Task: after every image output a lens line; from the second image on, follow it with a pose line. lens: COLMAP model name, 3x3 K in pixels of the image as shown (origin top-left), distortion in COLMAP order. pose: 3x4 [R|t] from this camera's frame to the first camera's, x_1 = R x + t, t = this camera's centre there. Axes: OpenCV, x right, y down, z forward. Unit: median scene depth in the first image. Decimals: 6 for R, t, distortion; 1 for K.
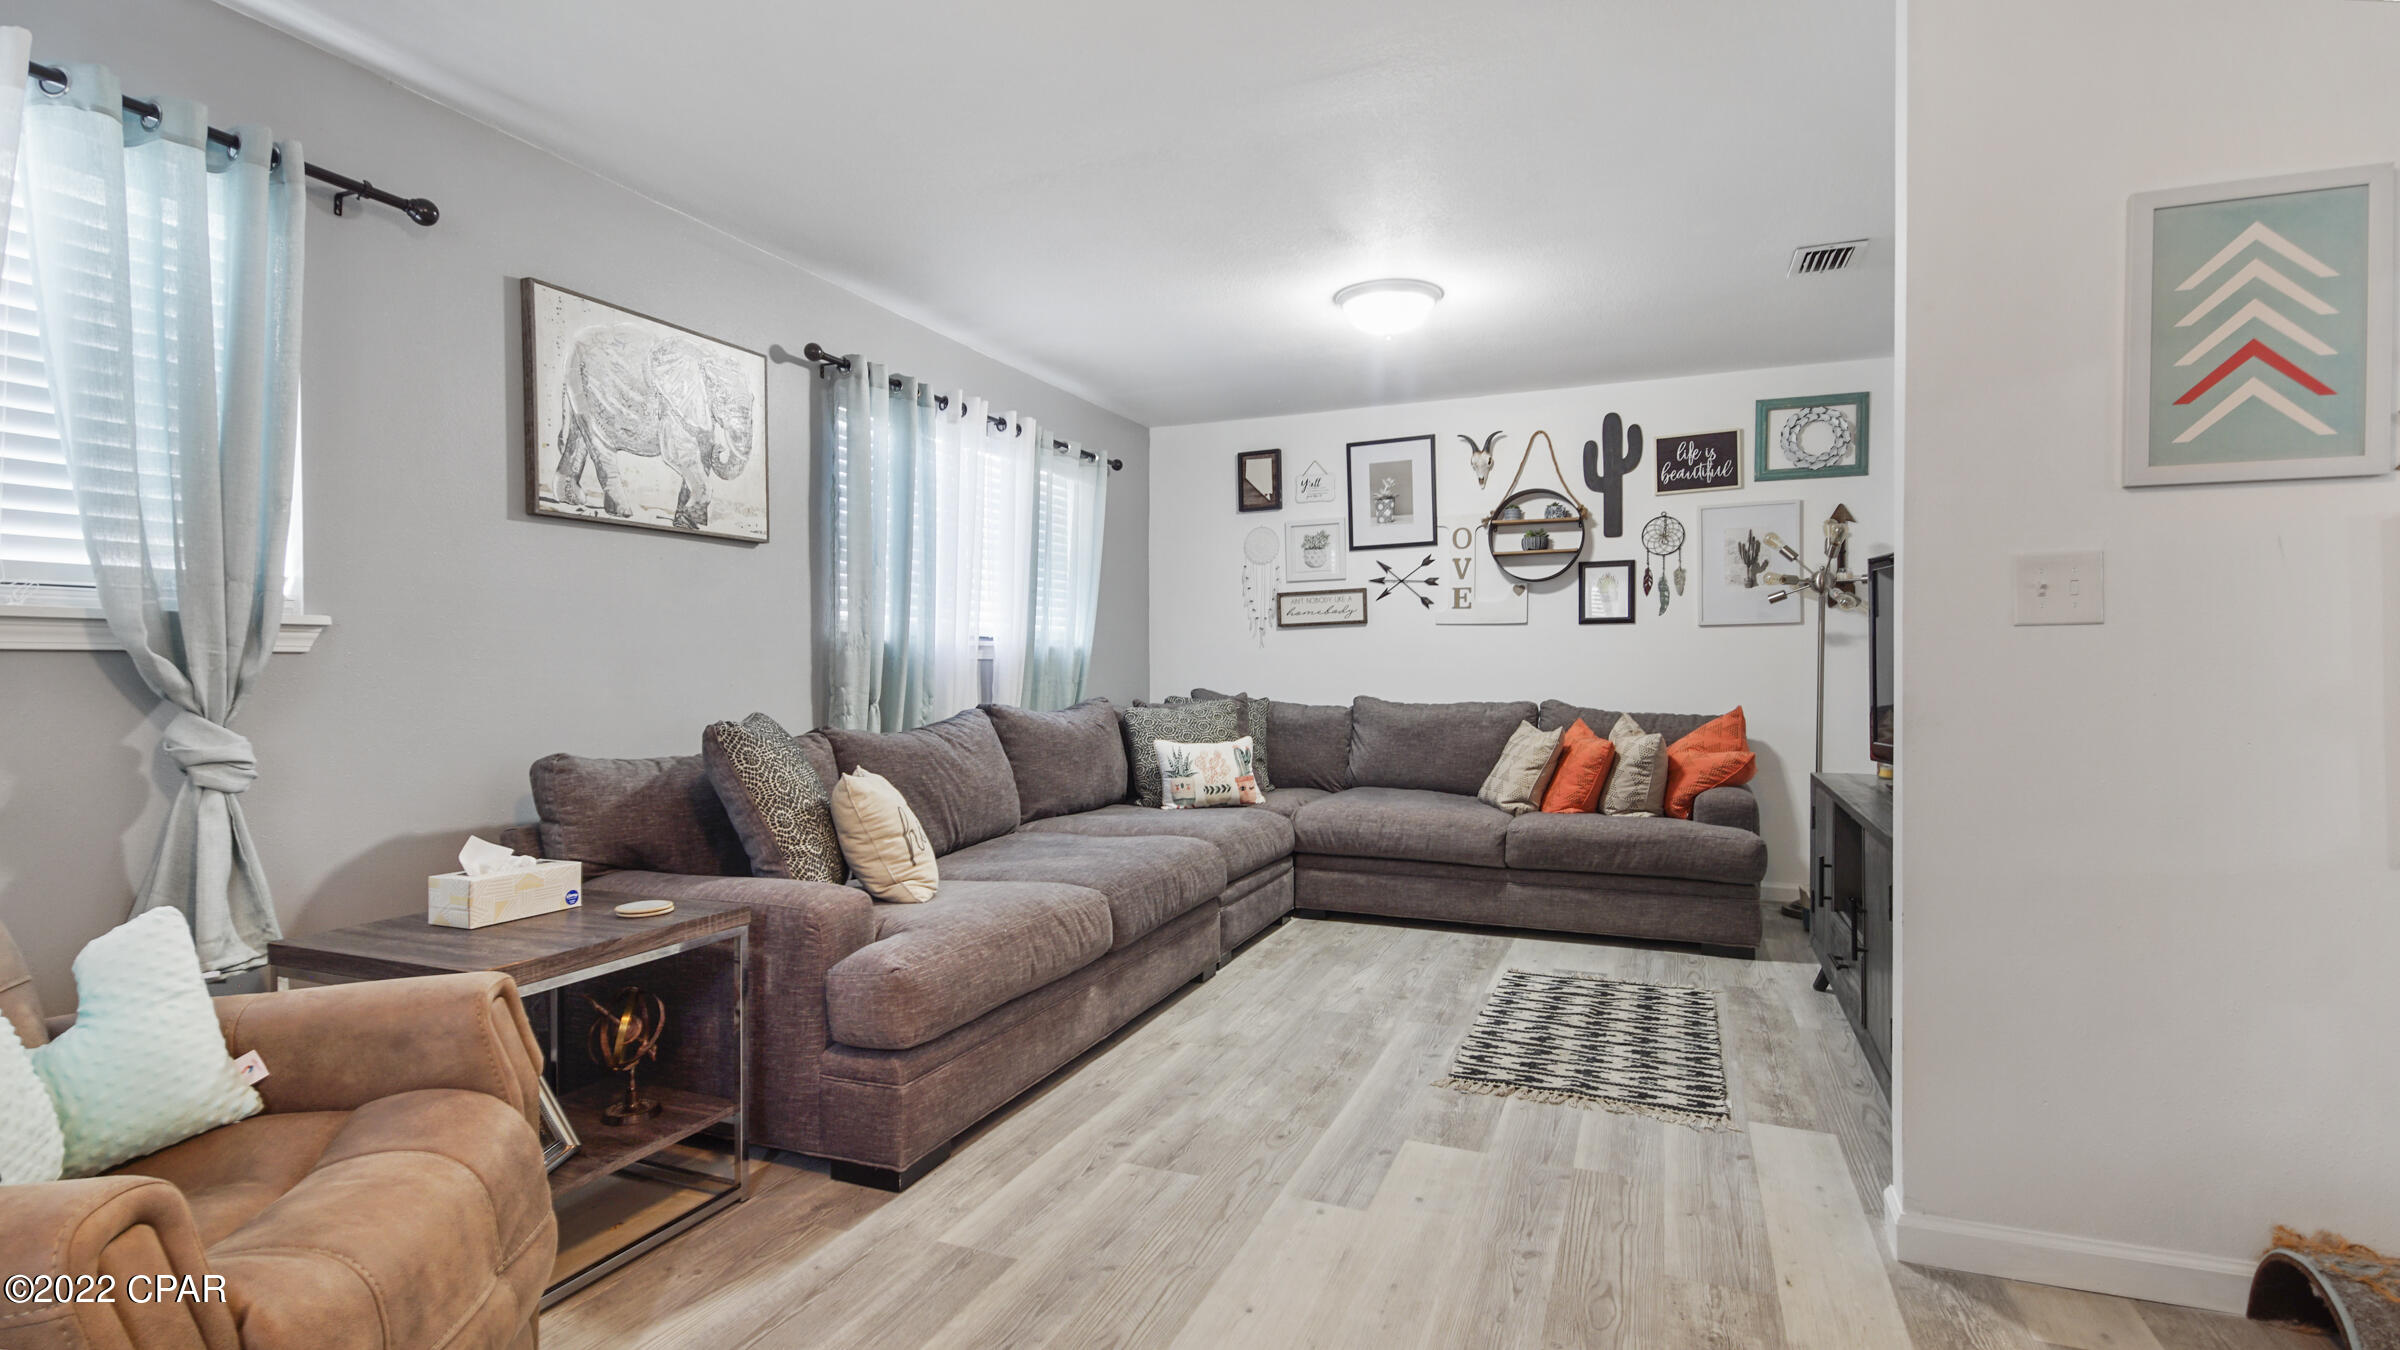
lens RADIAL K [[1097.9, 0, 1206.1], [0, 1097.9, 678.0], [0, 0, 1]] dist [0.022839, -0.013598]
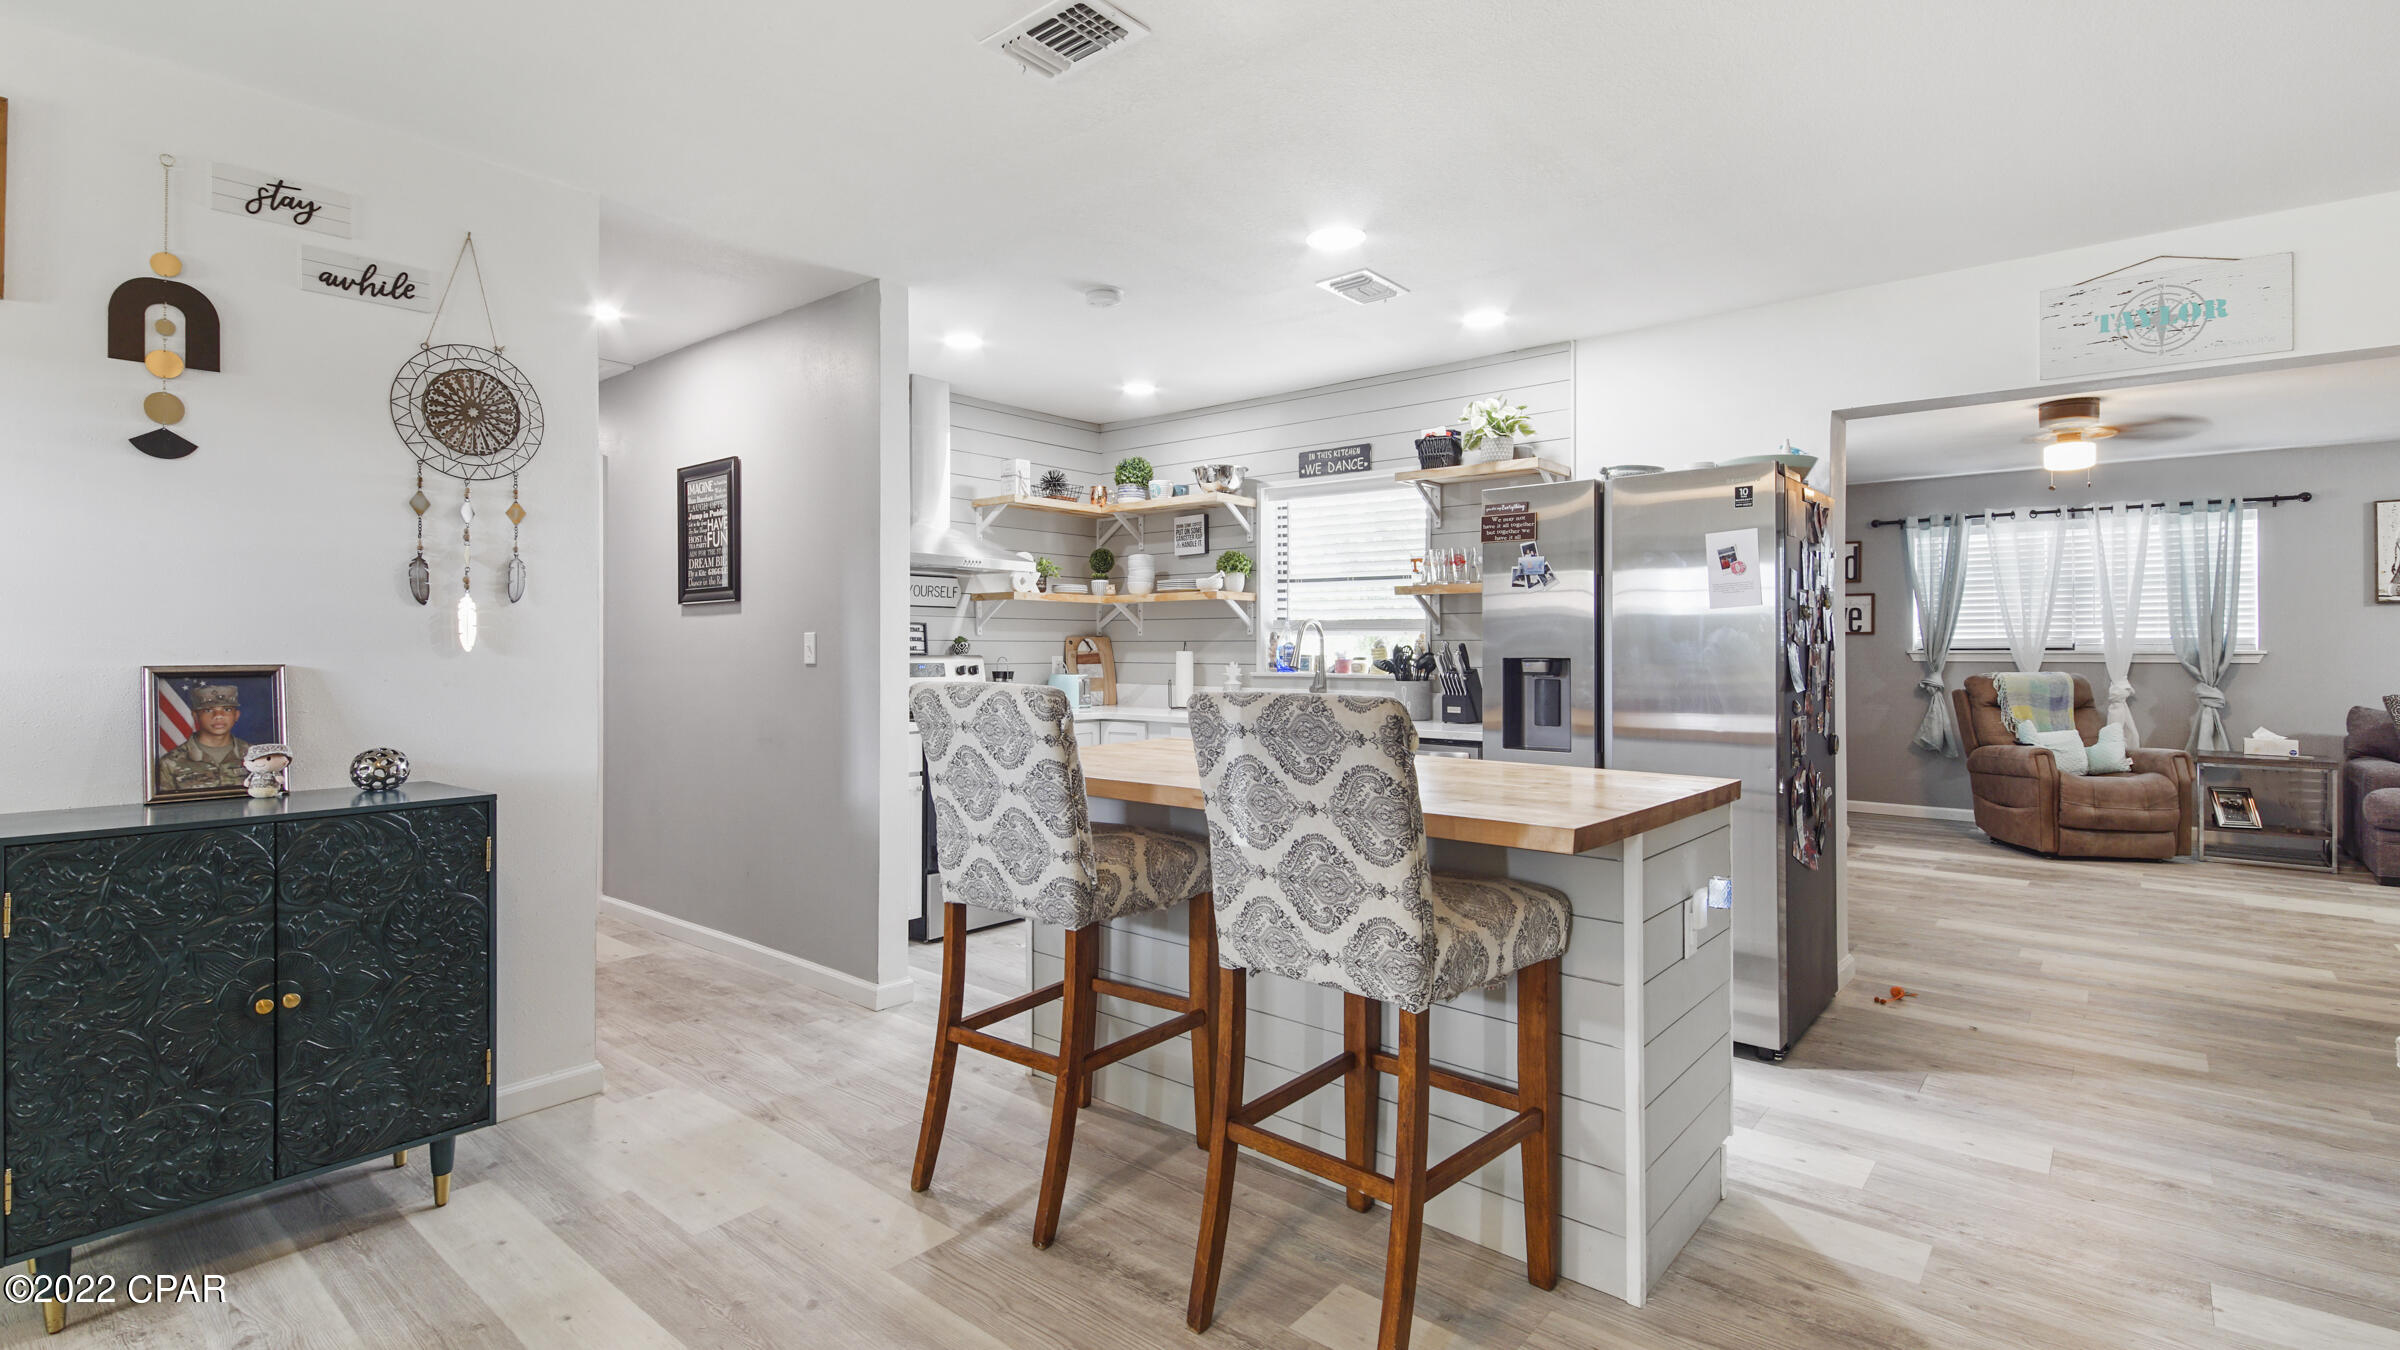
lens RADIAL K [[1097.9, 0, 1197.3], [0, 1097.9, 657.9], [0, 0, 1]] dist [0.022839, -0.013598]
pose [[-0.288983, 0.009225, -0.957290, 1.590788], [-0.011079, 0.999854, 0.012980, -0.026226], [0.957270, 0.014357, -0.288838, -0.465814]]
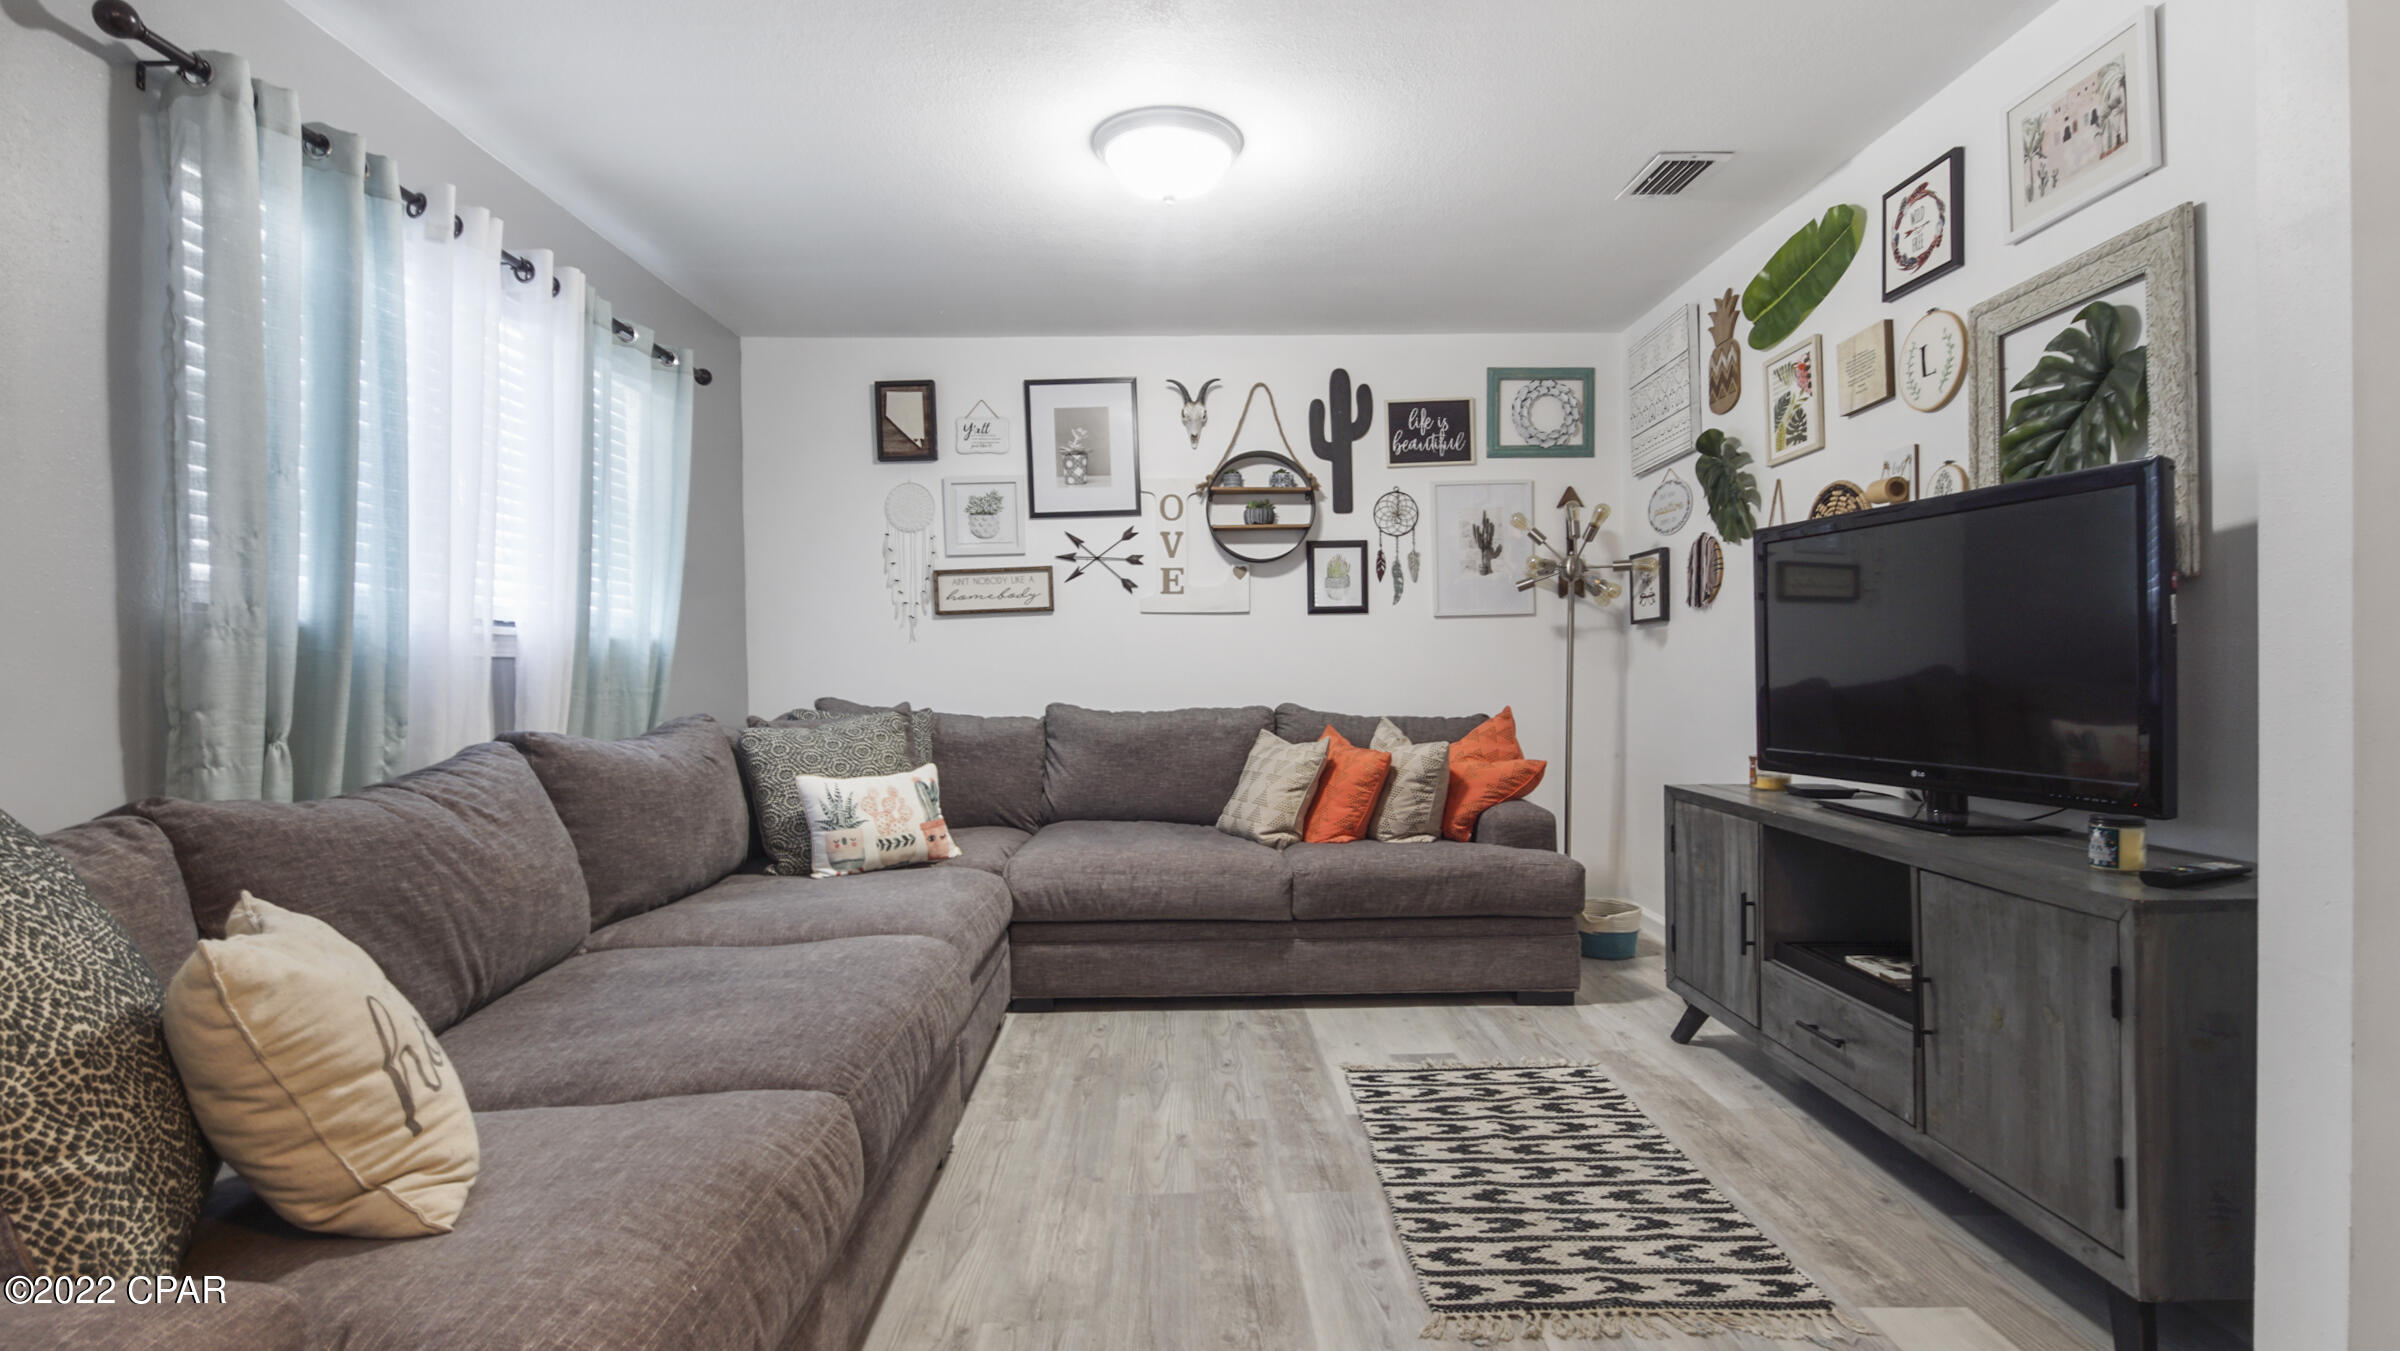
lens RADIAL K [[1097.9, 0, 1190.8], [0, 1097.9, 685.0], [0, 0, 1]] dist [0.022839, -0.013598]
pose [[0.918233, -0.014837, 0.395762, -0.104411], [0.012487, 0.999886, 0.008513, -0.002657], [-0.395844, -0.002875, 0.918313, 0.323495]]
